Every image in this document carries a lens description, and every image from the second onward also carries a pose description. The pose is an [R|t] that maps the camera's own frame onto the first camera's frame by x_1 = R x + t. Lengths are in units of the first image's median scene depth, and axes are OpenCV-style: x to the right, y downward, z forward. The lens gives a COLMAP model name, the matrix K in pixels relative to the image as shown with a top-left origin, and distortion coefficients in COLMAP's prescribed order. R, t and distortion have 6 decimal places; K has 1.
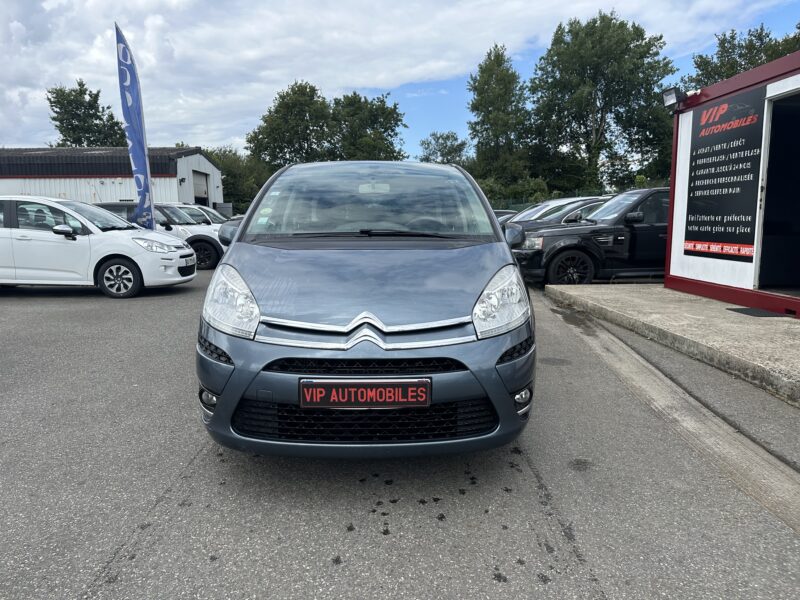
lens RADIAL K [[556.2, 0, 398.9], [0, 556.2, 301.1], [0, 0, 1]] dist [0.033808, -0.042867]
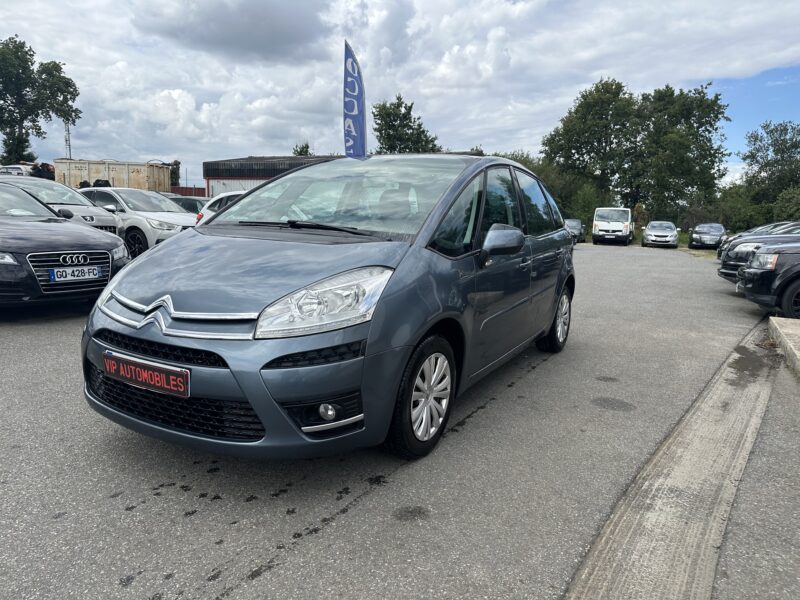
lens RADIAL K [[556.2, 0, 403.4], [0, 556.2, 308.2], [0, 0, 1]] dist [0.033808, -0.042867]
pose [[0.861332, 0.116588, -0.494484, 0.054976], [-0.113172, 0.992887, 0.036968, -0.003037], [0.495277, 0.024120, 0.868400, 0.021575]]
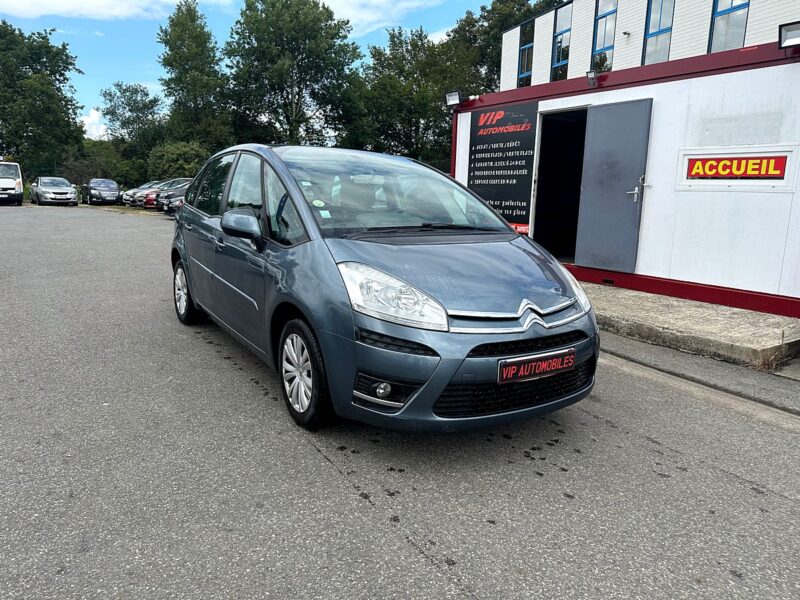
lens RADIAL K [[556.2, 0, 403.5], [0, 556.2, 300.0], [0, 0, 1]] dist [0.033808, -0.042867]
pose [[0.845949, -0.074000, 0.528104, -0.061445], [0.044914, 0.996693, 0.067713, -0.004809], [-0.531368, -0.033563, 0.846476, 0.007850]]
